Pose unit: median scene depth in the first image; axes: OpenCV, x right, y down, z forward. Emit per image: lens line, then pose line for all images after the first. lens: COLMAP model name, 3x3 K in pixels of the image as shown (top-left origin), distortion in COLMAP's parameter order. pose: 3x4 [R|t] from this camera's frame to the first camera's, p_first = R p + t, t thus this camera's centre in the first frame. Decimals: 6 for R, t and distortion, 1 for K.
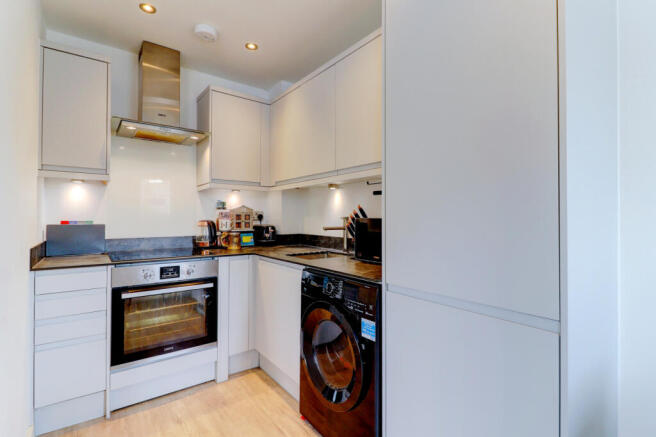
lens RADIAL K [[309.4, 0, 329.0], [0, 309.4, 217.3], [0, 0, 1]] dist [0.033211, -0.021887]
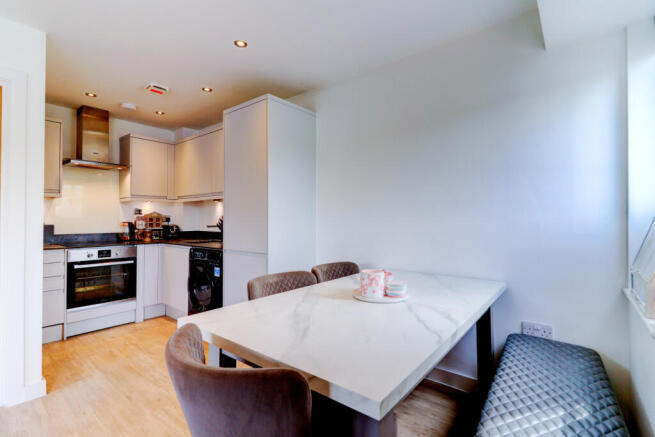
lens RADIAL K [[308.9, 0, 328.5], [0, 308.9, 217.3], [0, 0, 1]] dist [0.033211, -0.021887]
pose [[0.973617, 0.000526, 0.228186, 0.216719], [0.000414, 0.999992, -0.004075, -0.006140], [-0.228187, 0.004062, 0.973609, -0.718641]]
